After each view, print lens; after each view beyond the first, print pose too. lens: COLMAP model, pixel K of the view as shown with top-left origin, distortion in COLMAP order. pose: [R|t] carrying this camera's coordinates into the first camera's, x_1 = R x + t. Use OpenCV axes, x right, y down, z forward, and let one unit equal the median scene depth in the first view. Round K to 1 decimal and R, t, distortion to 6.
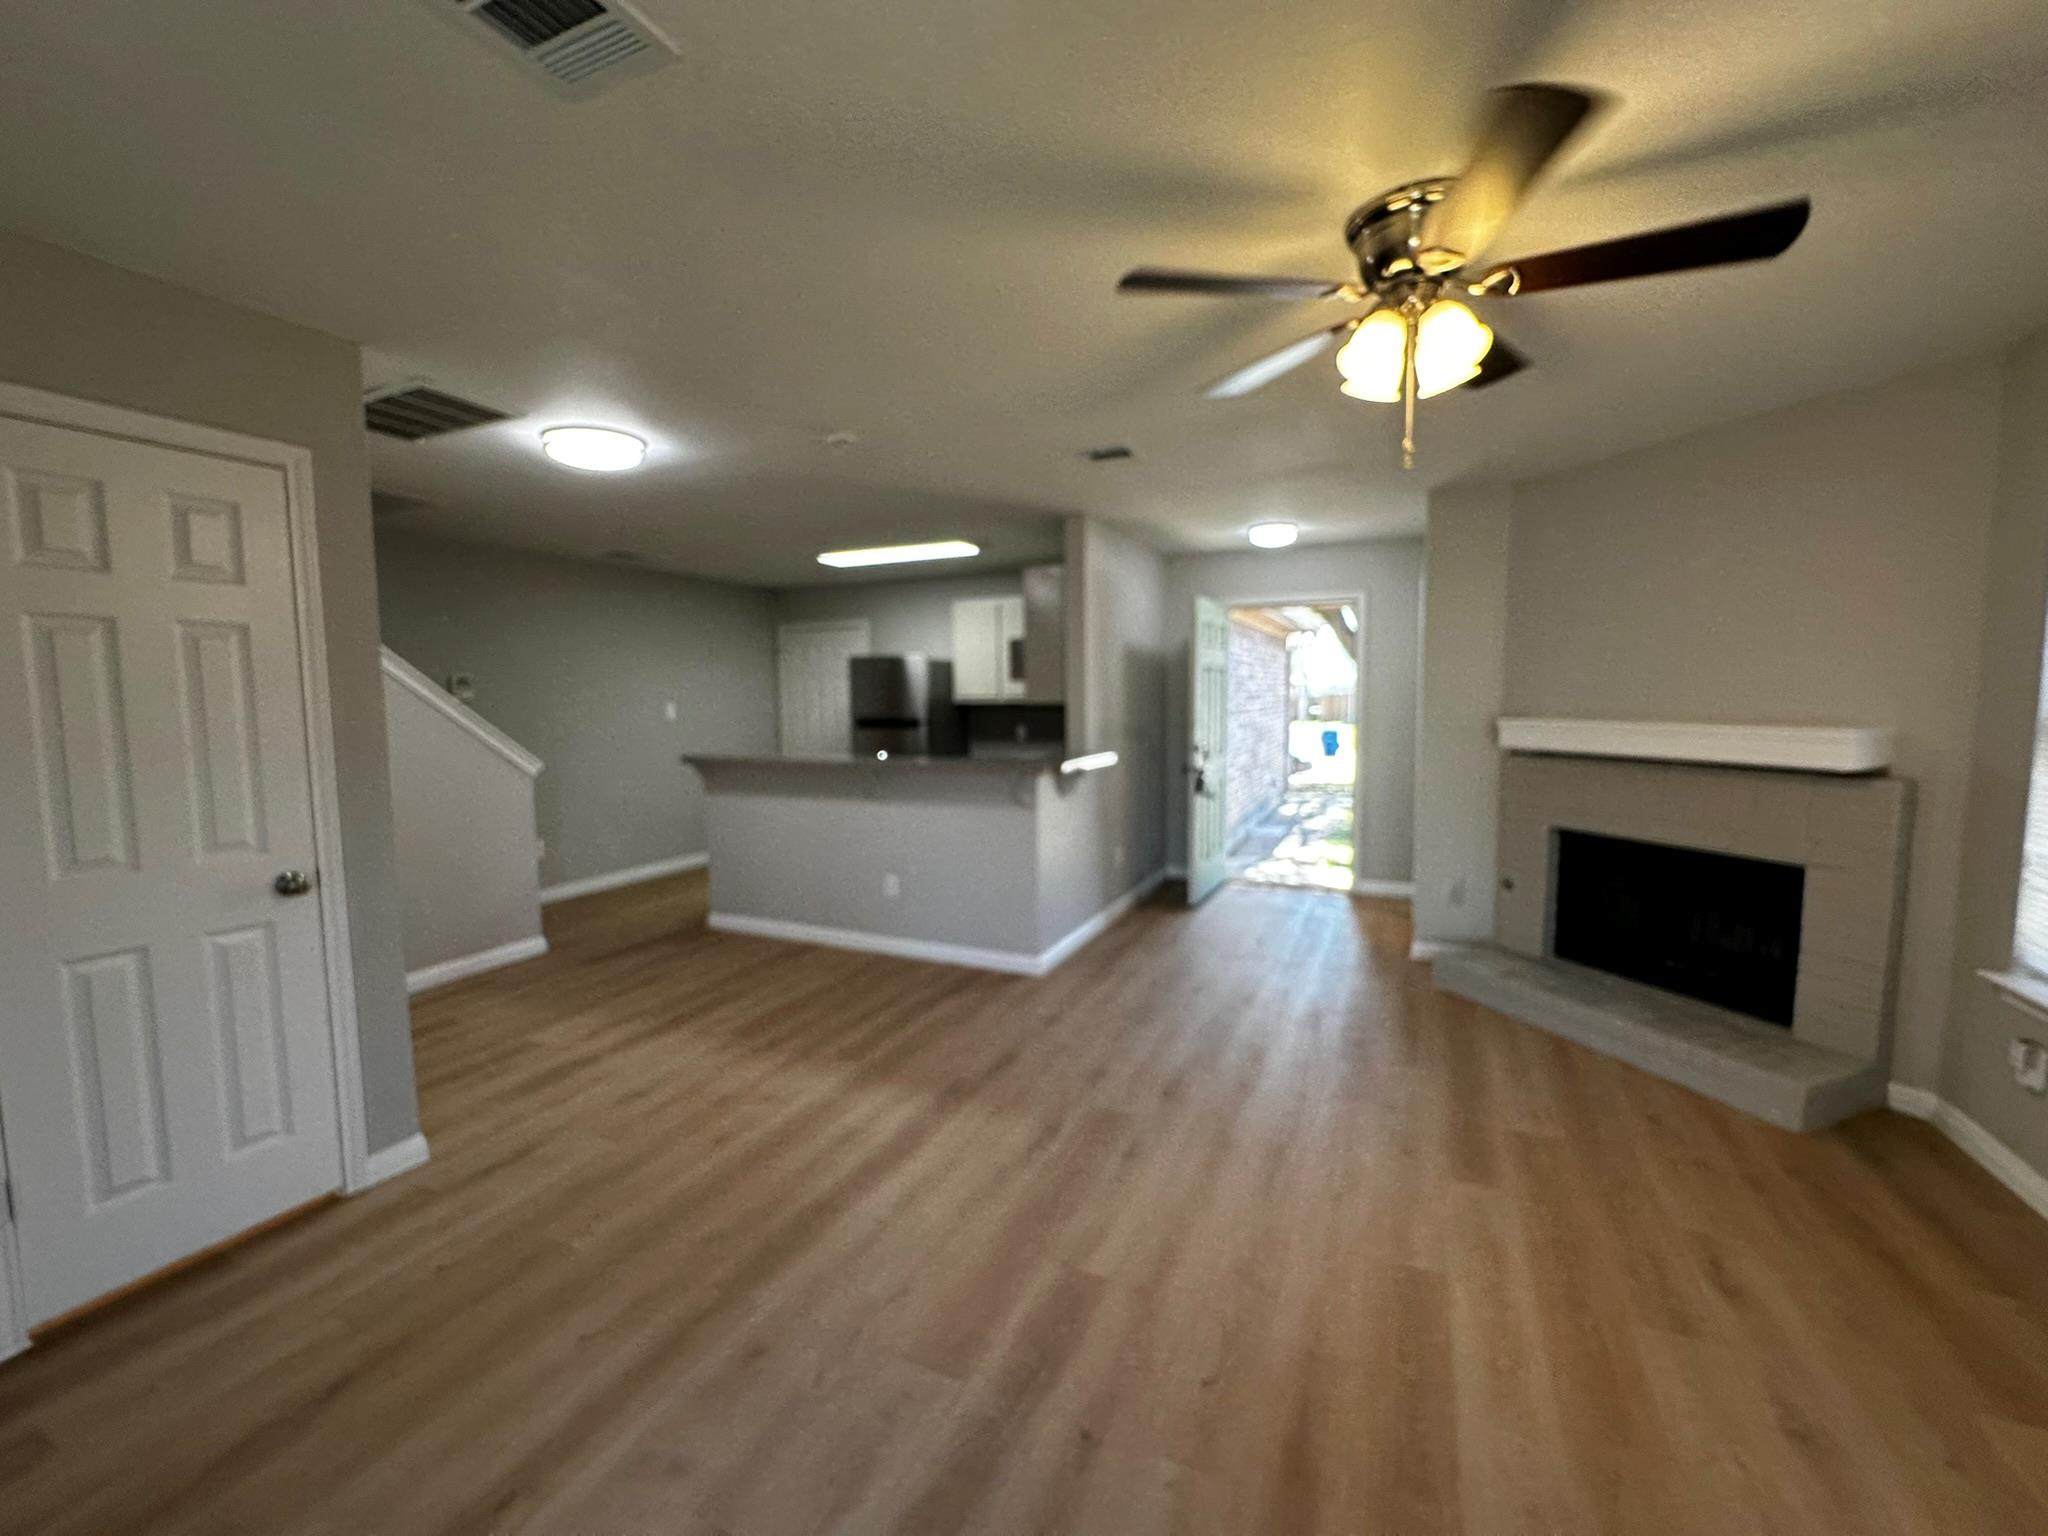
lens RADIAL K [[834.2, 0, 1015.7], [0, 834.2, 765.1], [0, 0, 1]] dist [-0.004523, -0.000395]
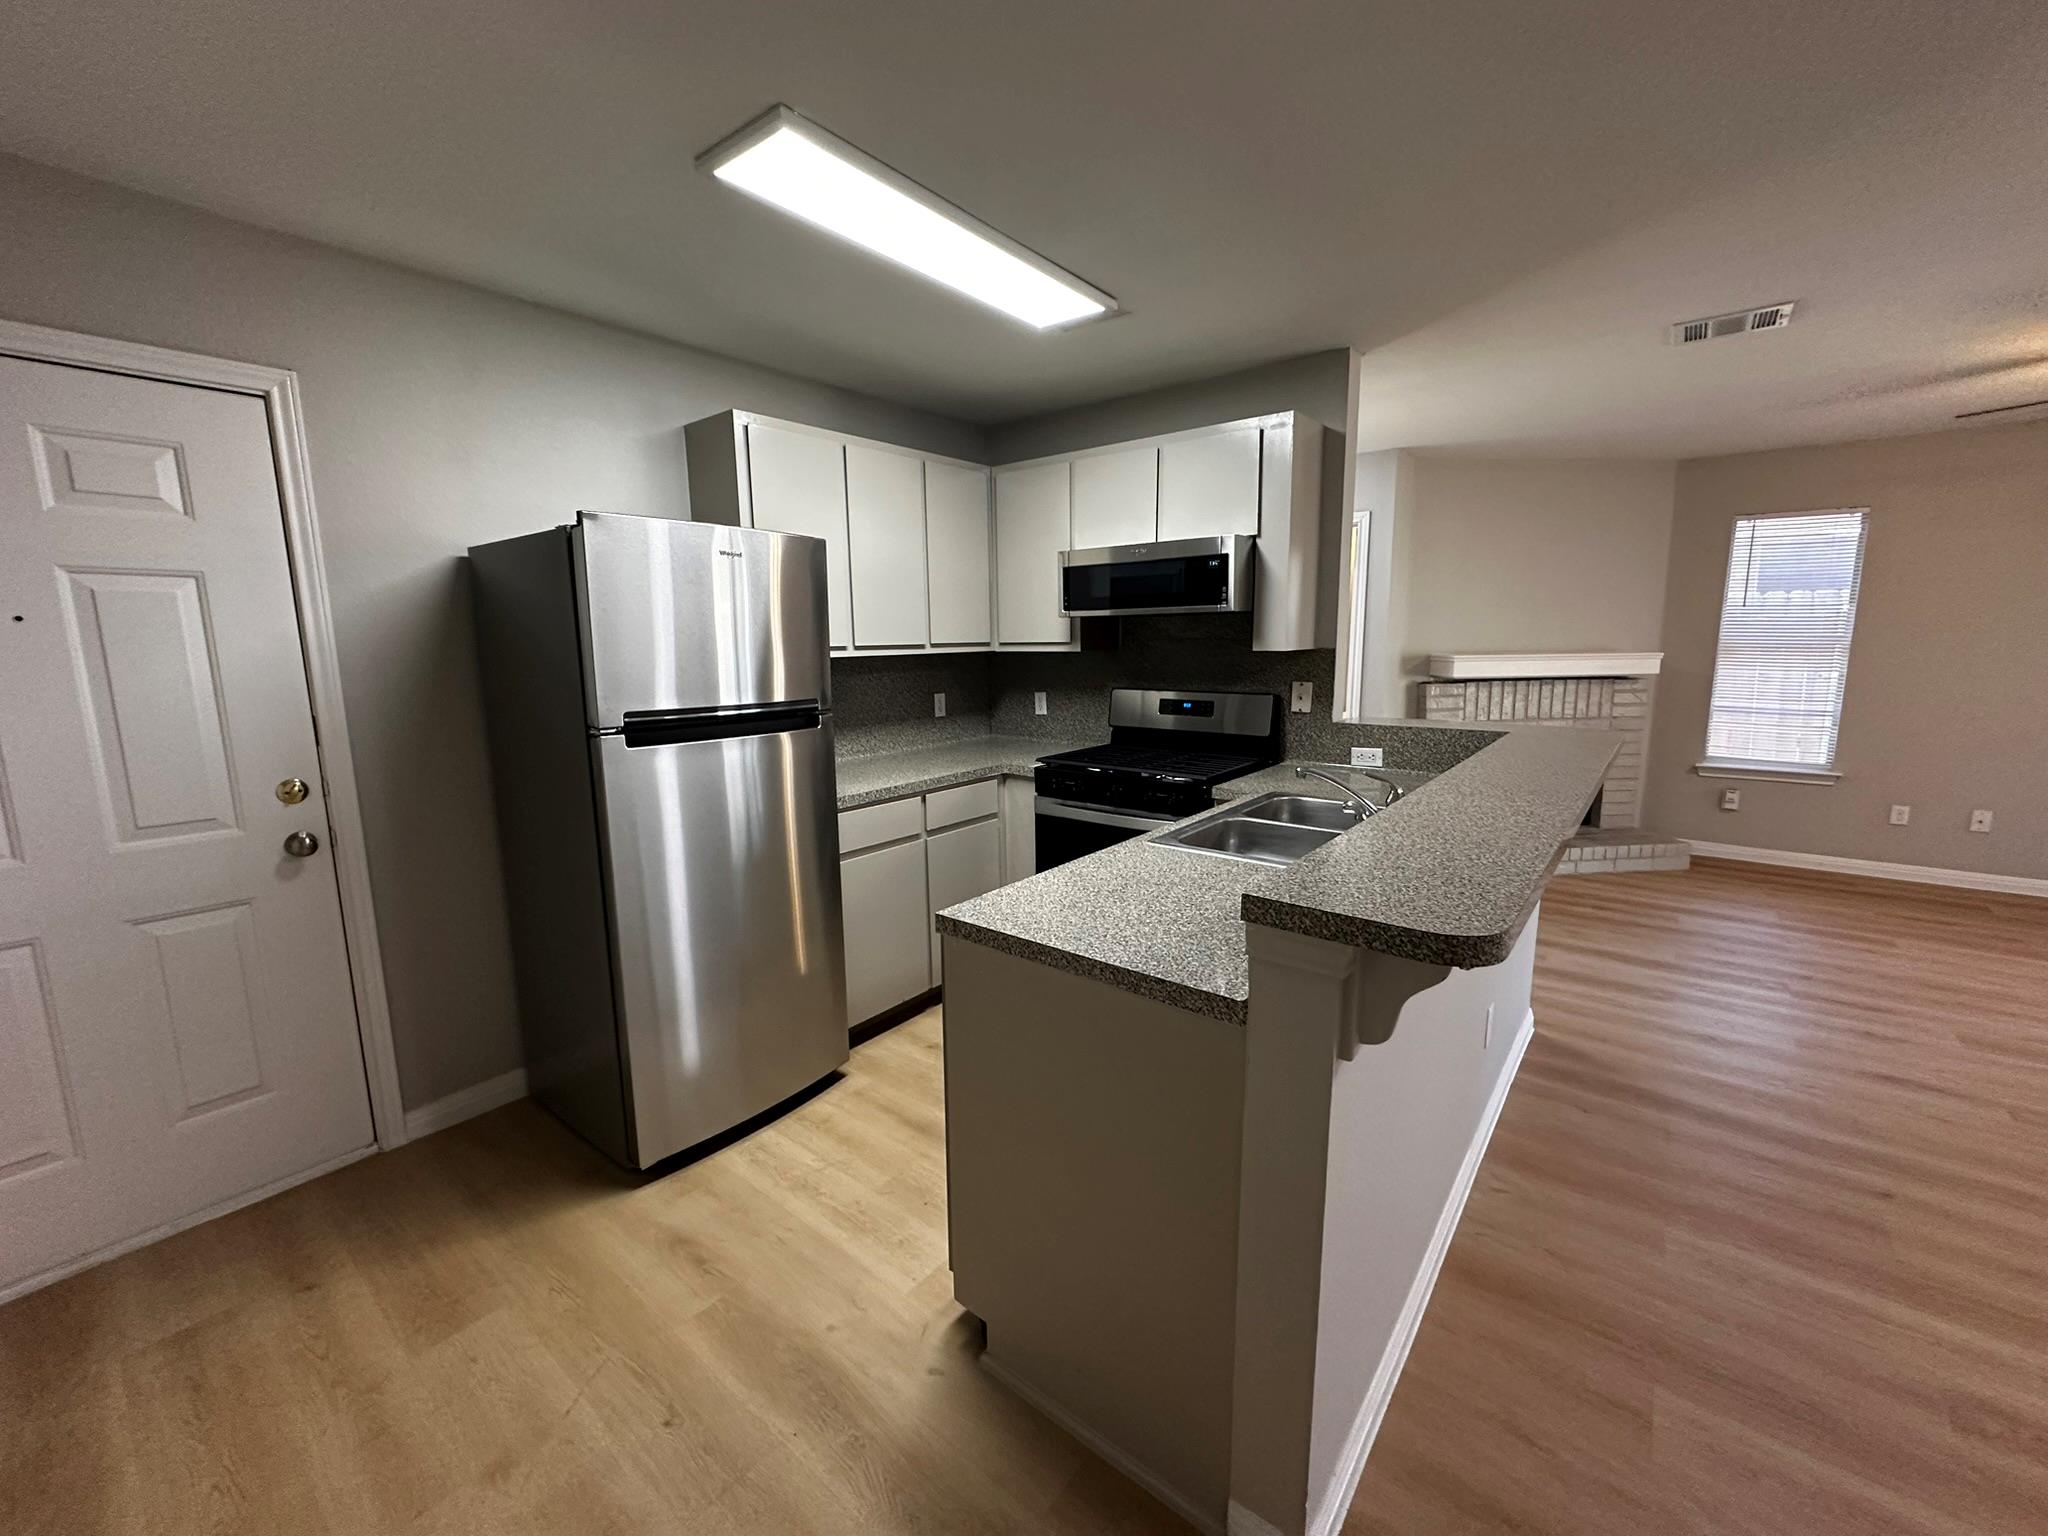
lens RADIAL K [[817.2, 0, 1026.1], [0, 817.2, 757.8], [0, 0, 1]] dist [-0.001985, 0.000390]
pose [[0.235447, -0.133026, 0.962740, -1.095092], [0.094518, 0.989027, 0.113542, -0.148327], [-0.967280, 0.064263, 0.245437, 1.892742]]
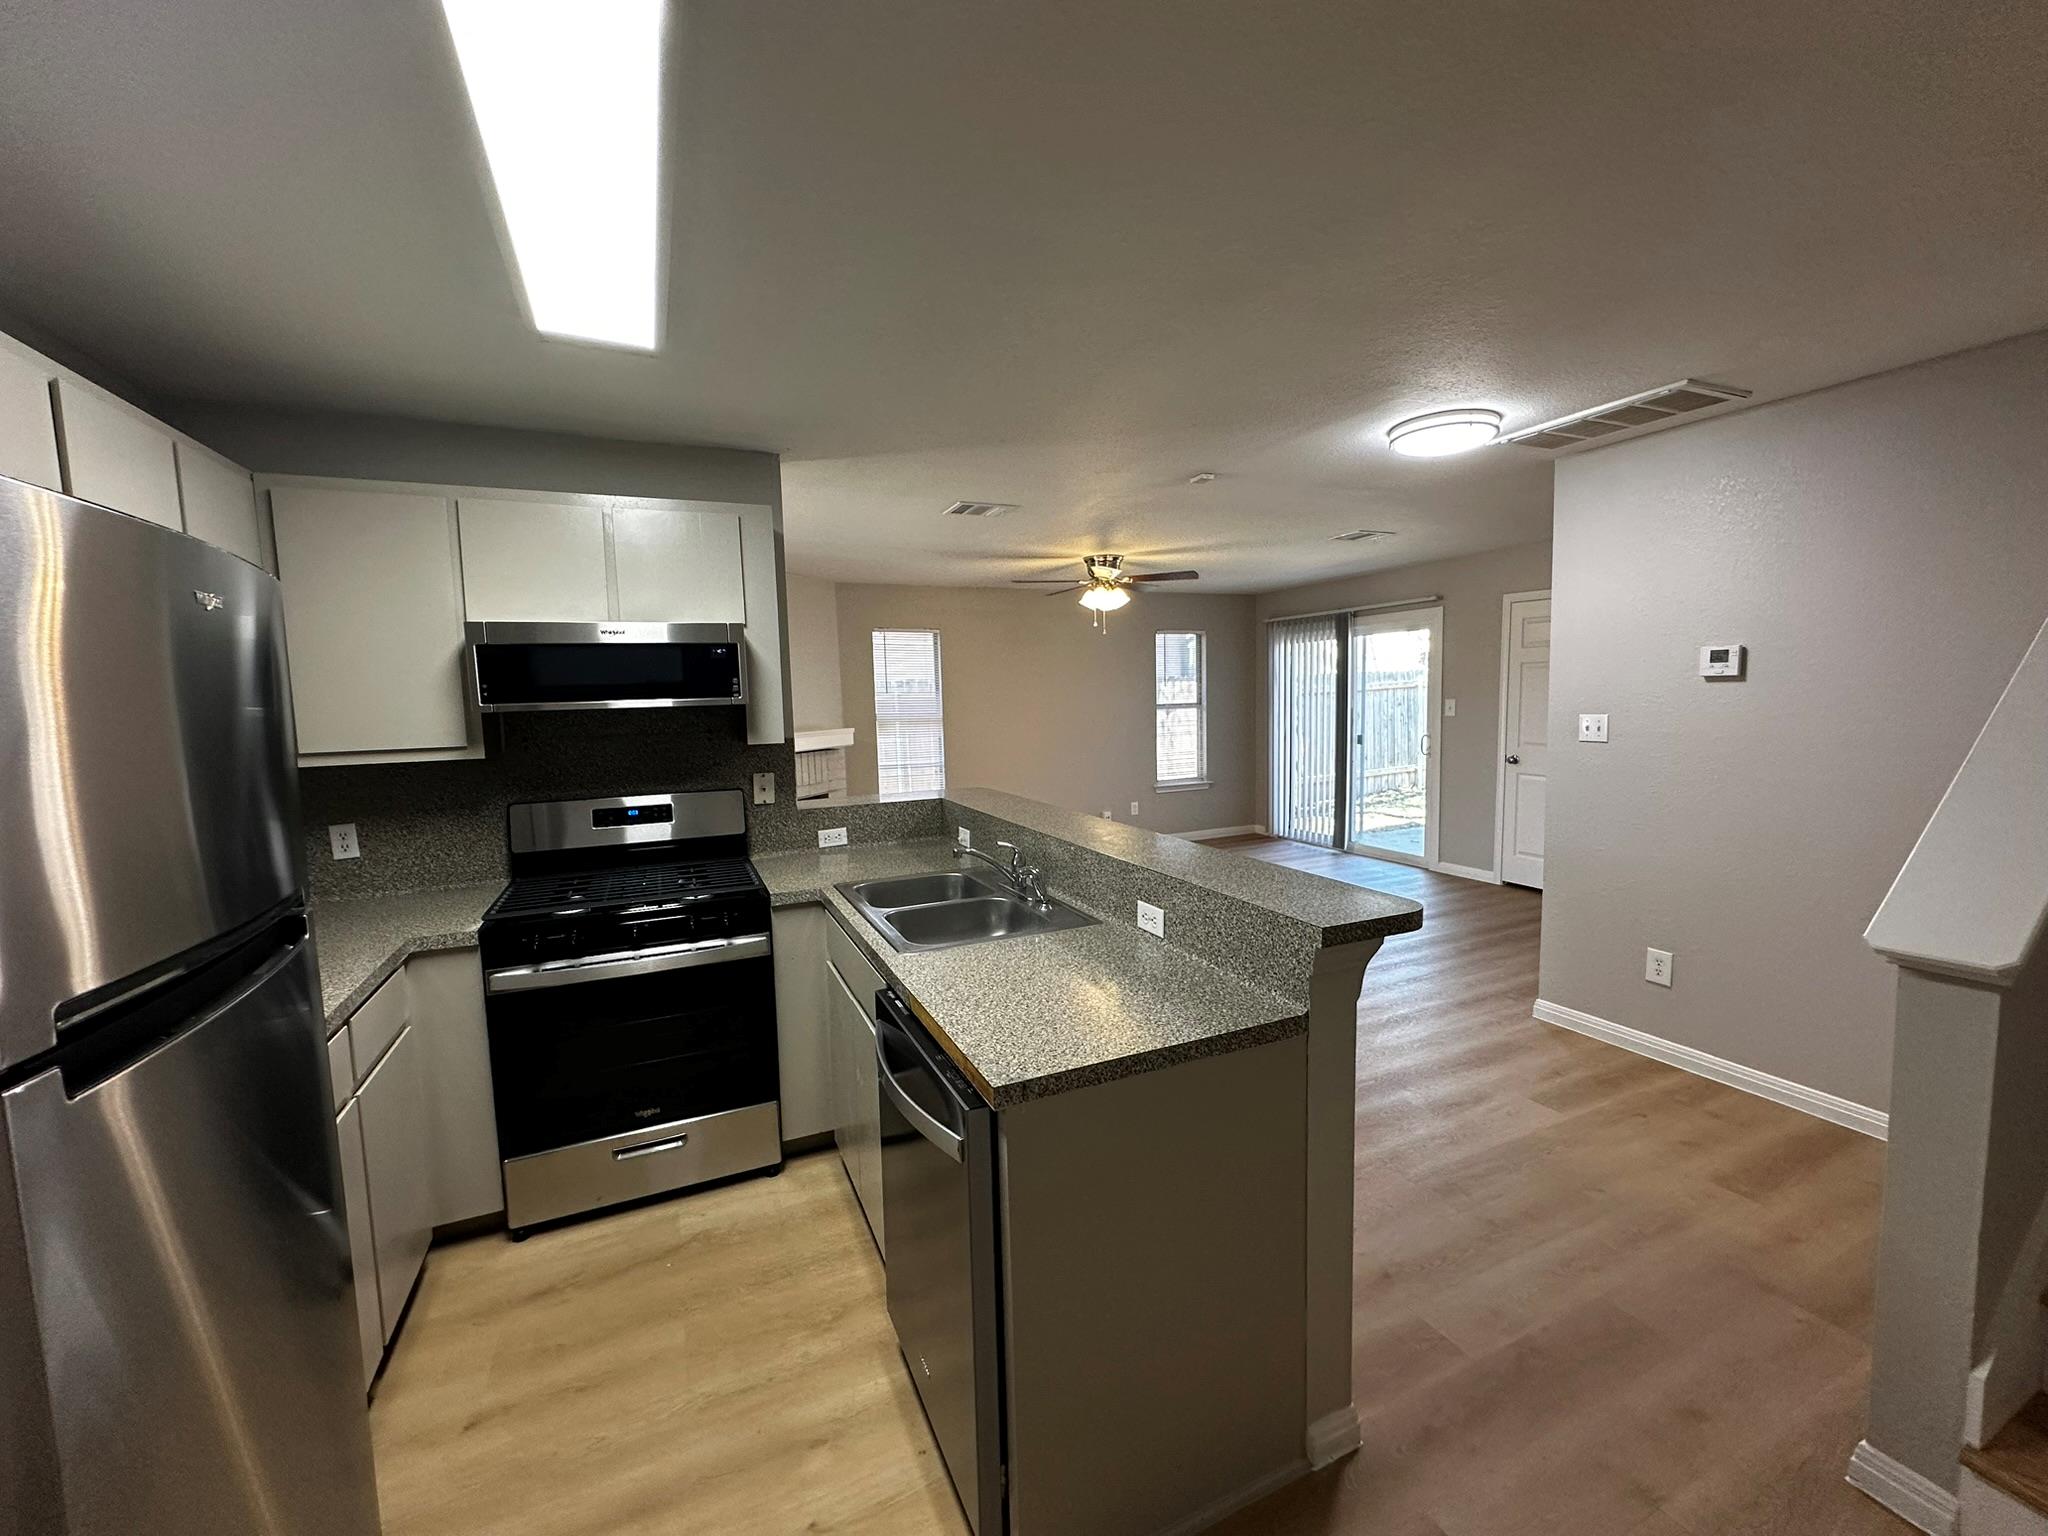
lens RADIAL K [[810.7, 0, 1024.0], [0, 810.7, 768.0], [0, 0, 1]] dist [-0.000764, -0.000178]
pose [[-0.761952, -0.026907, 0.647075, -0.882160], [0.091708, 0.984586, 0.148931, -0.228364], [-0.641108, 0.172820, -0.747739, 2.402767]]
